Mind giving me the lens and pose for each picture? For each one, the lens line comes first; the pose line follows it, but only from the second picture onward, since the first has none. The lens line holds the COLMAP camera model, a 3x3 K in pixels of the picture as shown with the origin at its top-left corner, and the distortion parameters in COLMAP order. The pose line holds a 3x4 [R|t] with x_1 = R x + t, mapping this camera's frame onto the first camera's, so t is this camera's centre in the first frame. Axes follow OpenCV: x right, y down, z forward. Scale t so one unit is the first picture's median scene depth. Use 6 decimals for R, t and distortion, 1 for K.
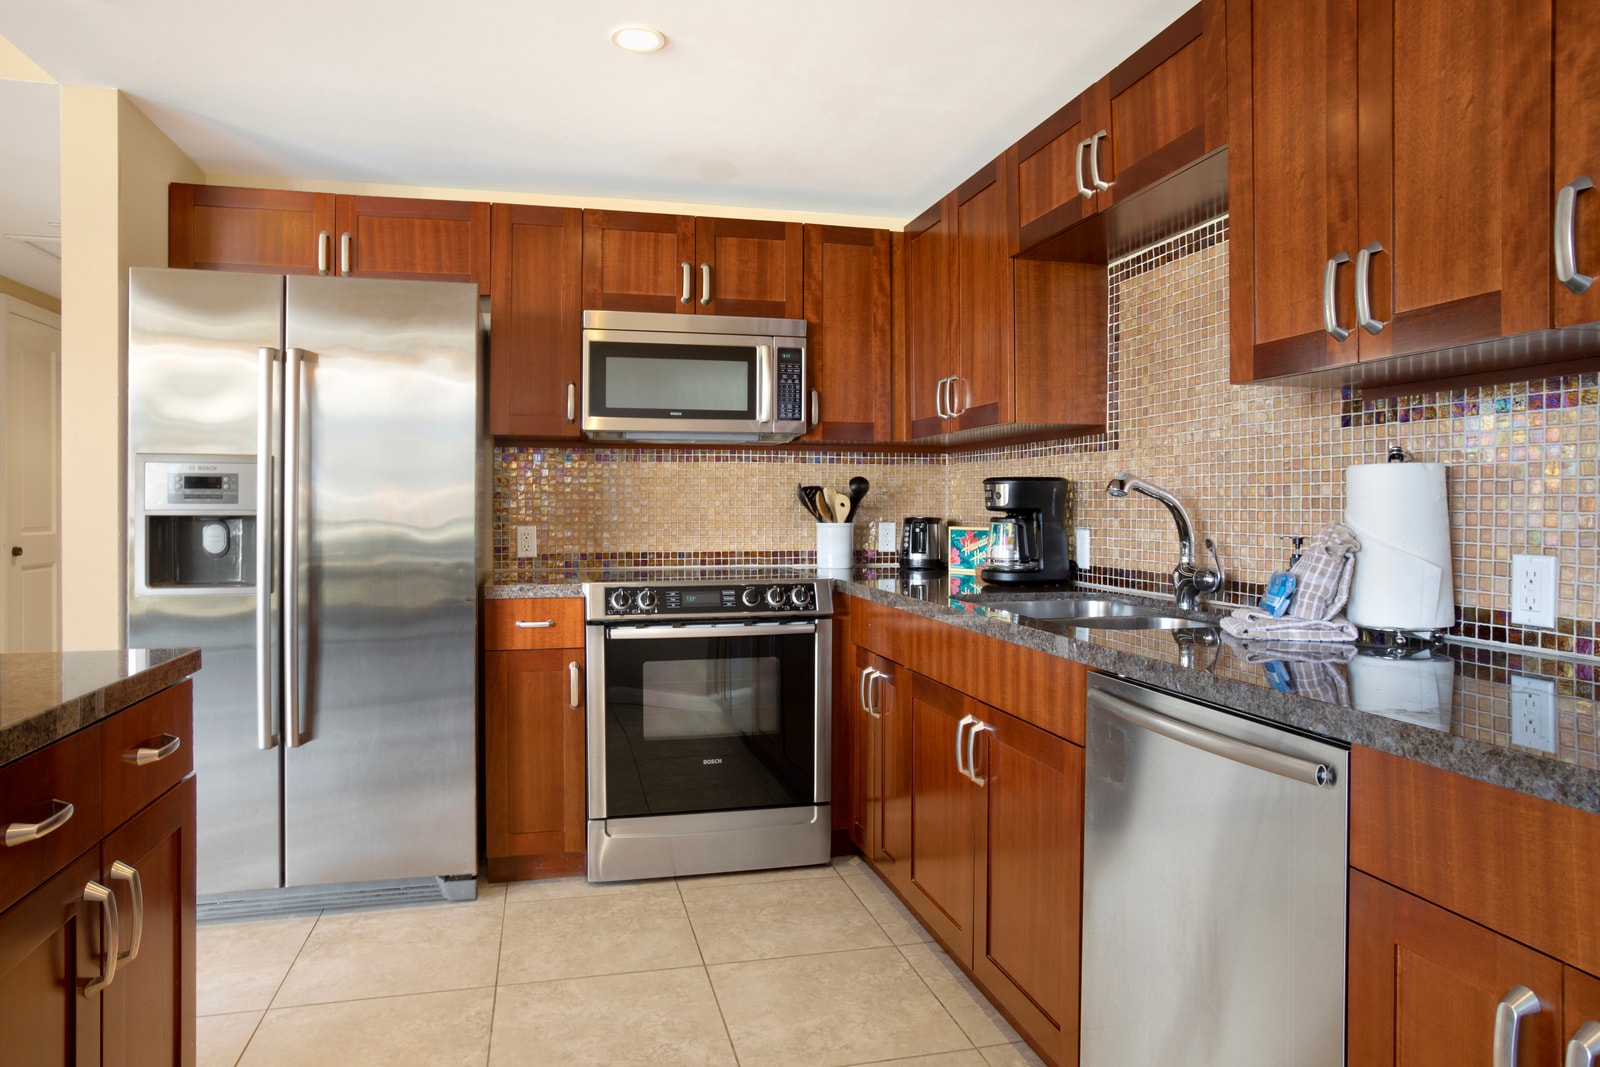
lens RADIAL K [[987.2, 0, 791.4], [0, 987.2, 521.4], [0, 0, 1]] dist [-0.070299, 0.060722]
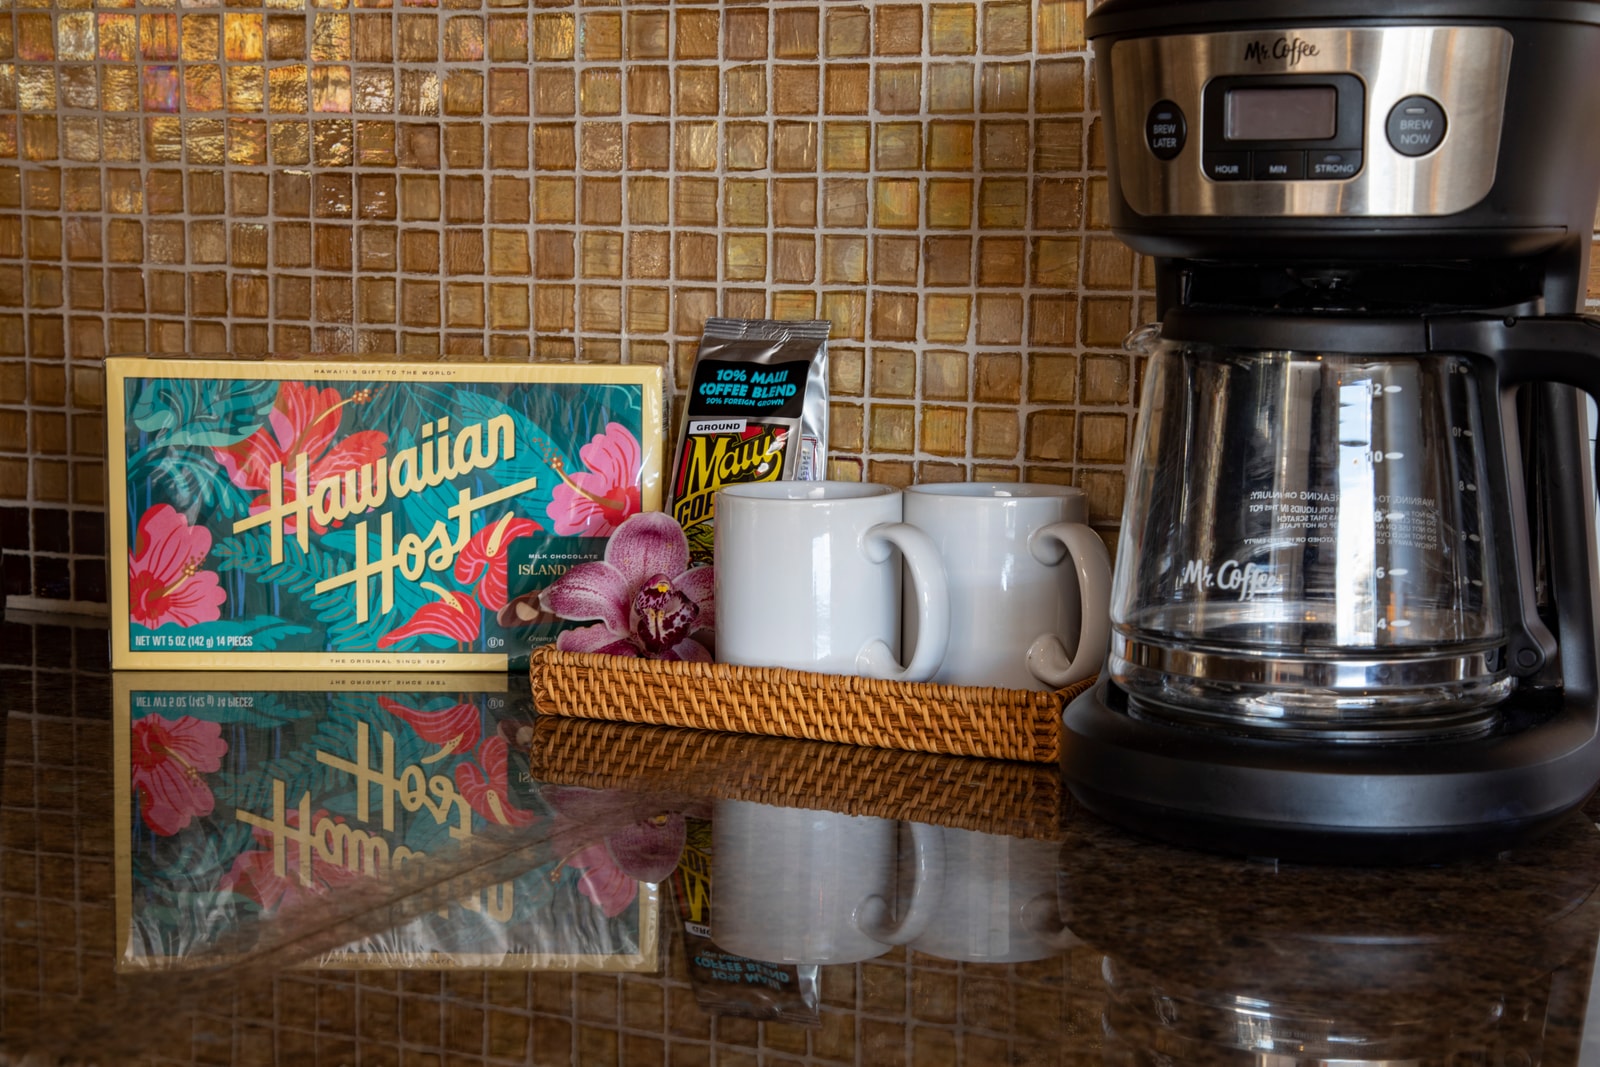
lens RADIAL K [[2507.0, 0, 800.0], [0, 2507.0, 533.5], [0, 0, 1]] dist [0.003149, 0.003333]
pose [[0.630946, -0.080747, 0.771613, -0.066650], [-0.002351, 0.994366, 0.105980, -0.009428], [-0.775823, -0.068682, 0.627201, 0.870500]]
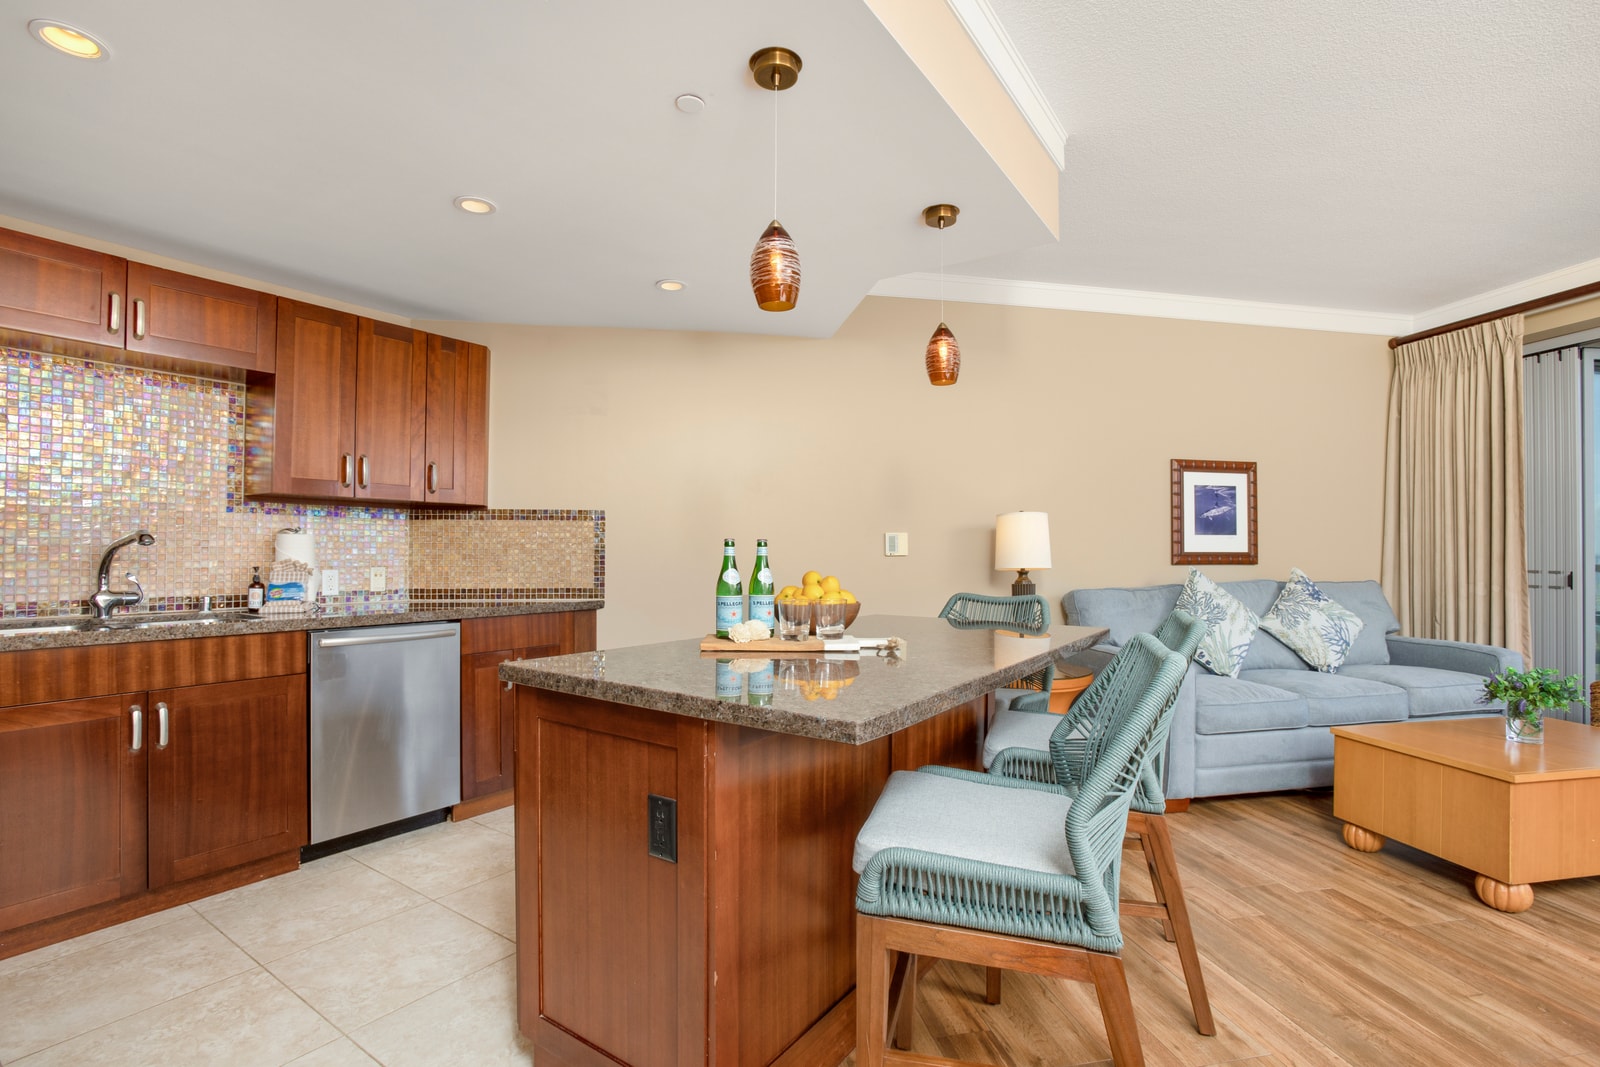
lens RADIAL K [[748.4, 0, 806.5], [0, 748.4, 547.0], [0, 0, 1]] dist [-0.071692, 0.028307]
pose [[-0.666417, 0.005697, 0.745558, -0.914530], [0.009853, 0.999951, 0.001166, -0.009611], [-0.745514, 0.008123, -0.666440, 0.755310]]
